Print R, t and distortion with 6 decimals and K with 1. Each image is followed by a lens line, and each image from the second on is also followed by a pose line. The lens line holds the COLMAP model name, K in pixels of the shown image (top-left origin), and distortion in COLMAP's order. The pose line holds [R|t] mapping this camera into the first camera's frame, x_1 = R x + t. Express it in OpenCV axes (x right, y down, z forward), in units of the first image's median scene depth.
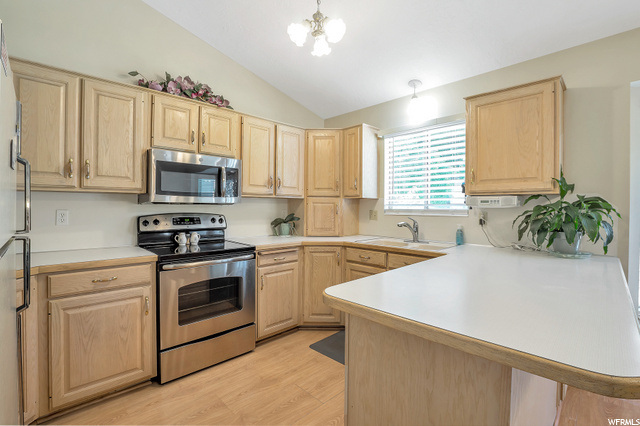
lens RADIAL K [[297.8, 0, 322.3], [0, 297.8, 209.9], [0, 0, 1]] dist [-0.018287, 0.007653]
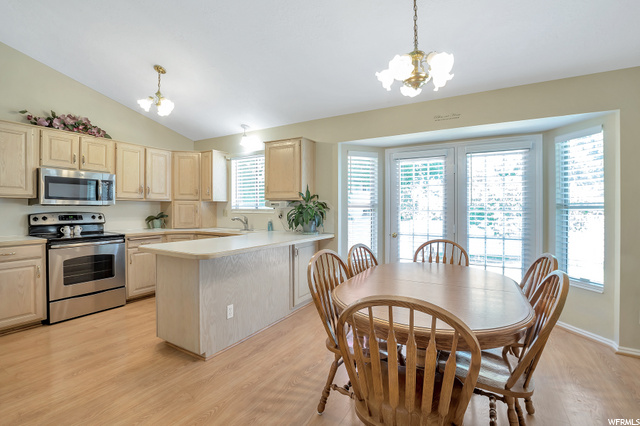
lens RADIAL K [[297.8, 0, 320.5], [0, 297.8, 213.1], [0, 0, 1]] dist [-0.018287, 0.007653]
pose [[0.967595, -0.005955, 0.252438, 0.337983], [0.003963, 0.999957, 0.008399, 0.009624], [-0.252477, -0.007126, 0.967577, -0.653676]]
